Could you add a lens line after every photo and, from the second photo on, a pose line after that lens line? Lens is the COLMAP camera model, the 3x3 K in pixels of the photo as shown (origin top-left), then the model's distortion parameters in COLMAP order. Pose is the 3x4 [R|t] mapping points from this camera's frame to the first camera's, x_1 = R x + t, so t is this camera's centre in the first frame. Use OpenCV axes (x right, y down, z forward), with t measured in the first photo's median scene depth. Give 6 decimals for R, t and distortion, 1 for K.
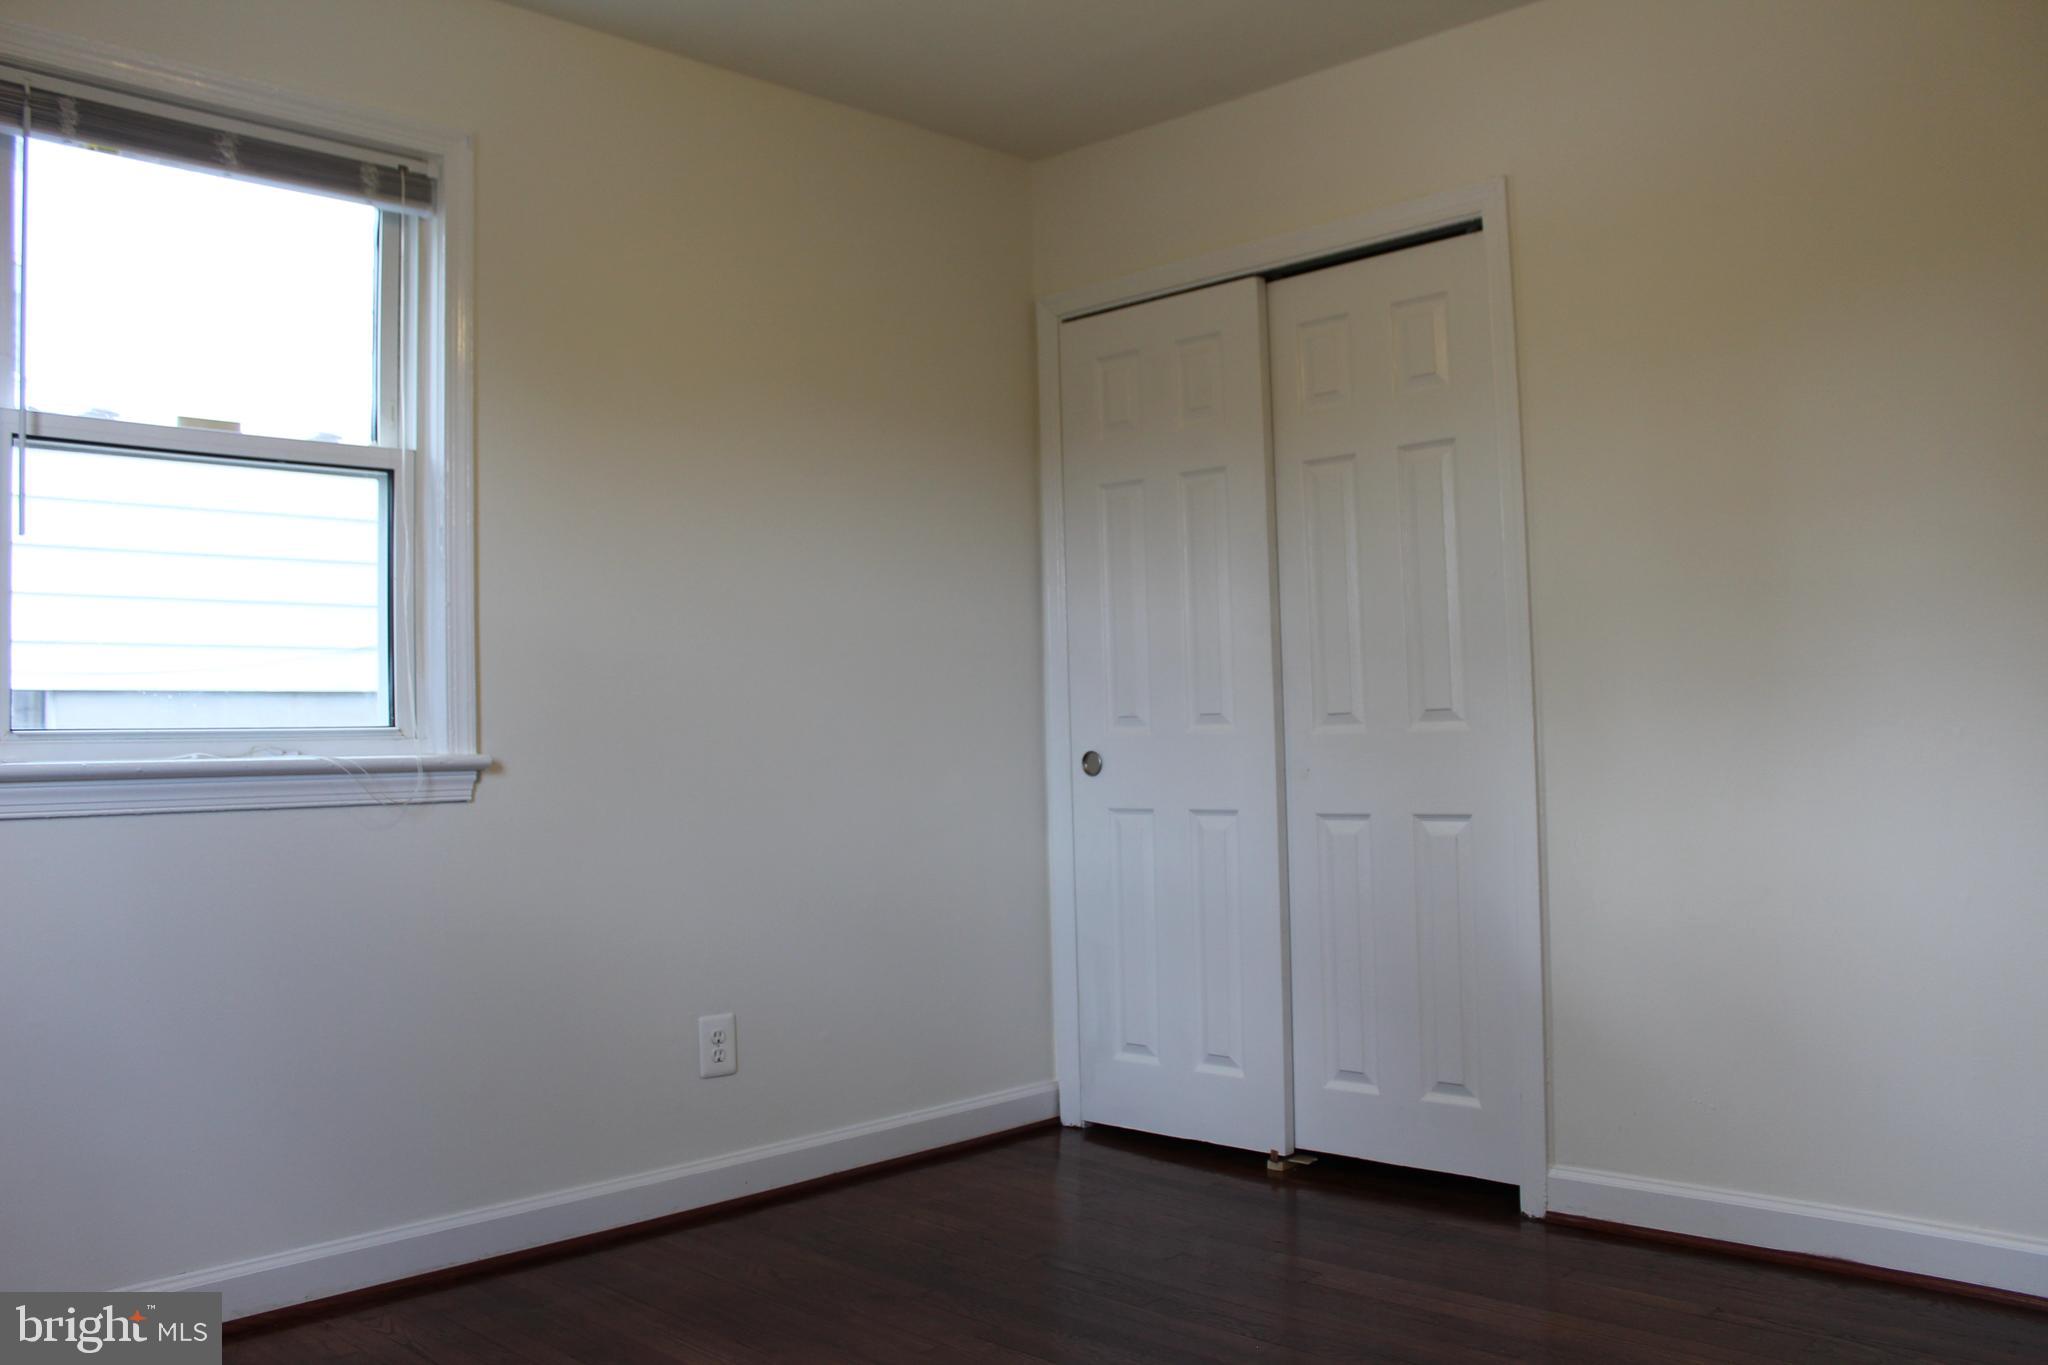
lens RADIAL K [[1716.6, 0, 1024.0], [0, 1716.6, 682.5], [0, 0, 1]] dist [-0.169020, 0.153091]
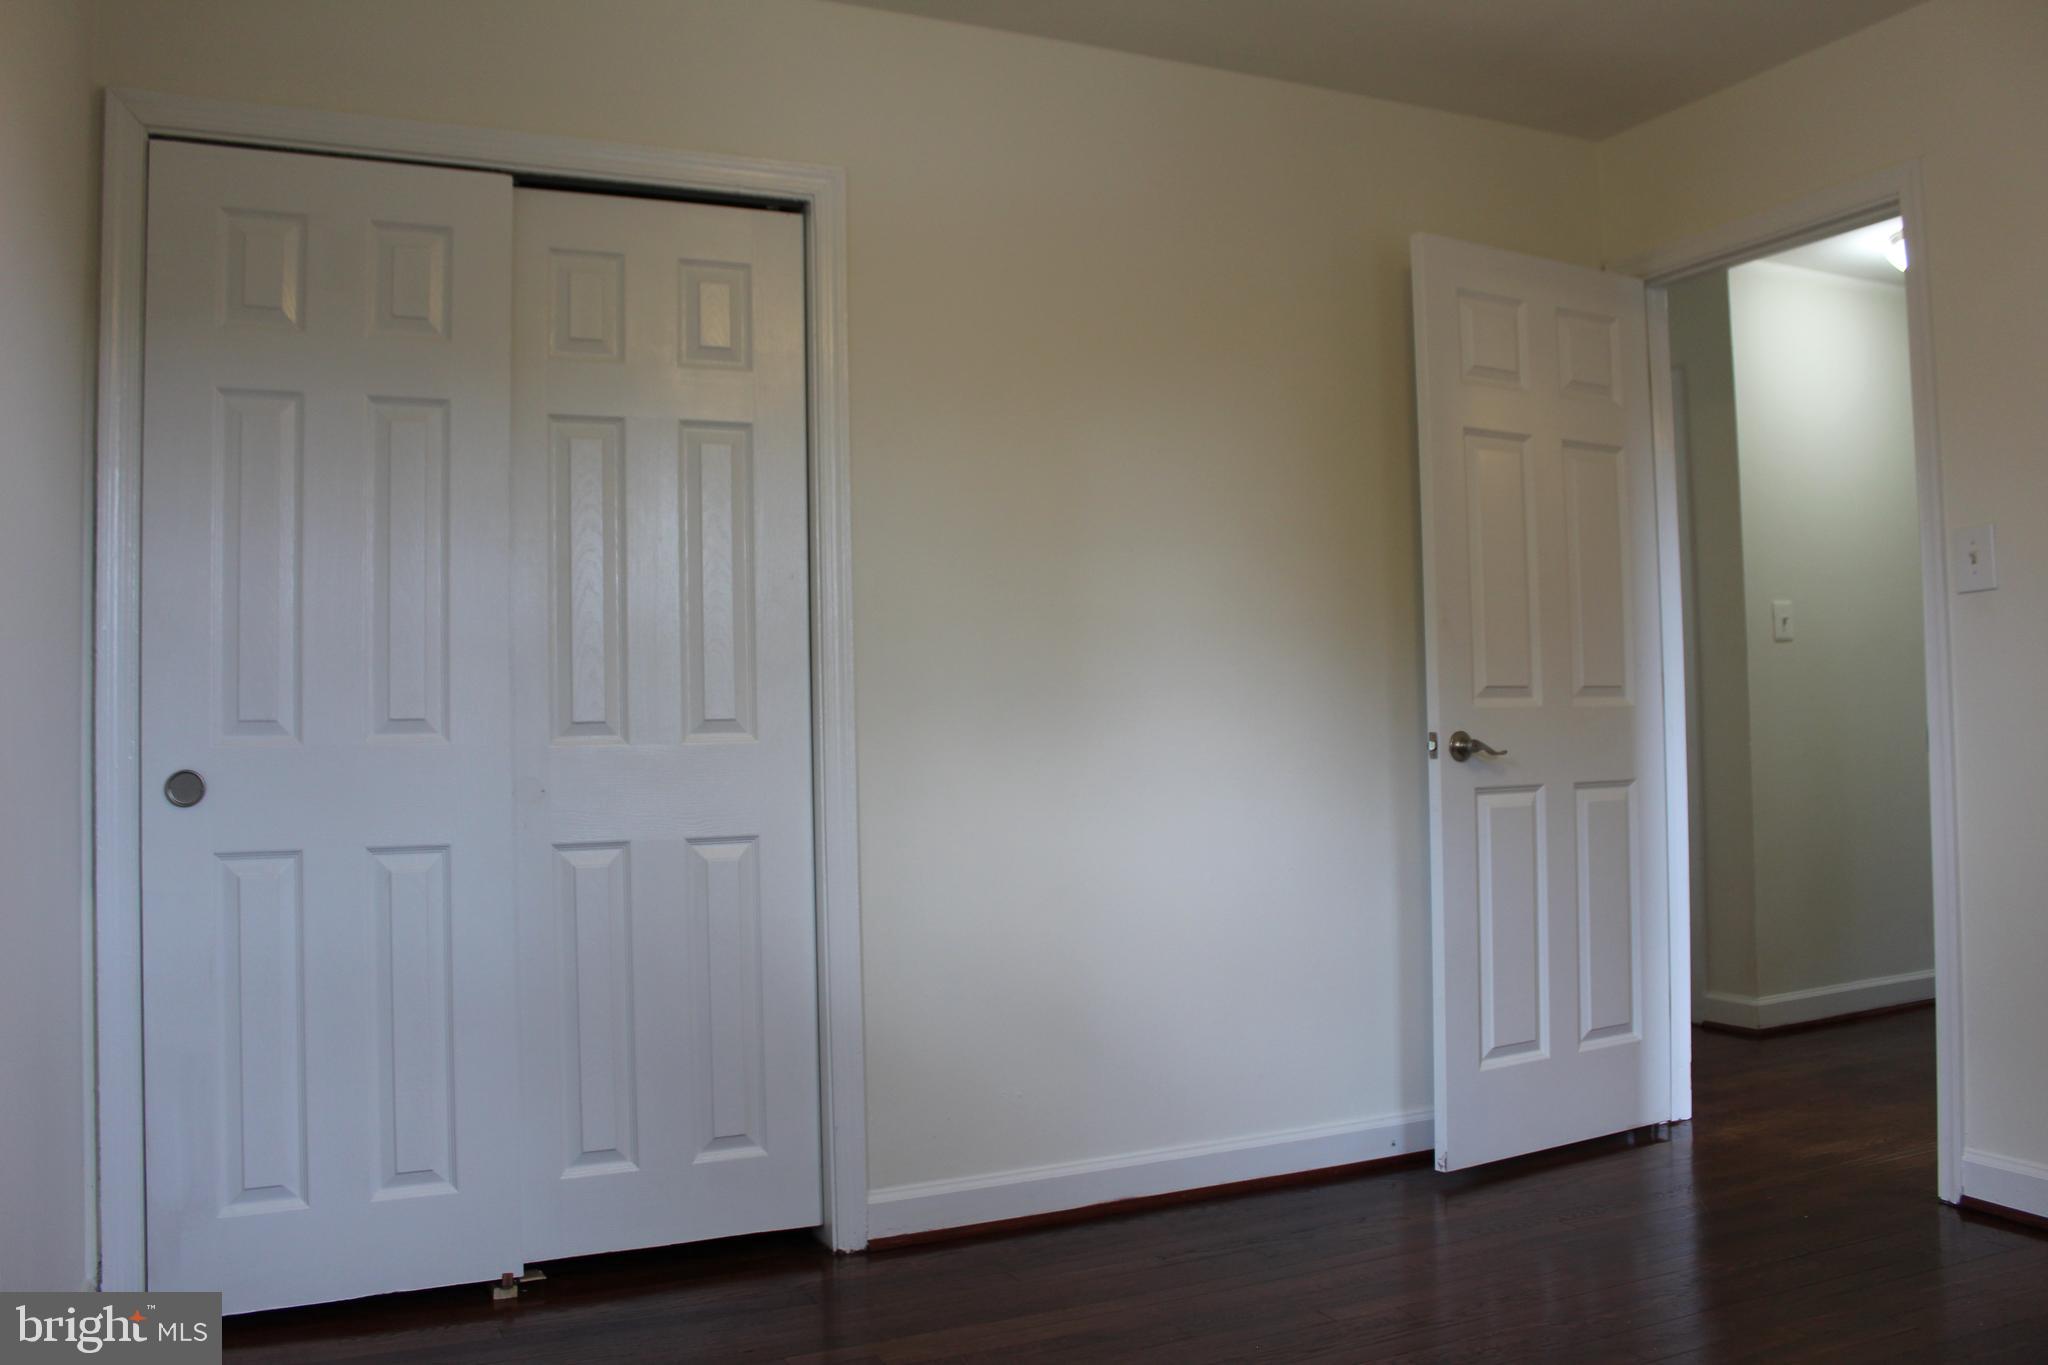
lens RADIAL K [[1716.6, 0, 1024.0], [0, 1716.6, 682.5], [0, 0, 1]] dist [-0.169020, 0.153091]
pose [[0.344656, 0.049294, 0.937434, -0.523876], [-0.017736, 0.998784, -0.045999, 0.033040], [-0.938561, -0.000772, 0.345111, 0.515975]]
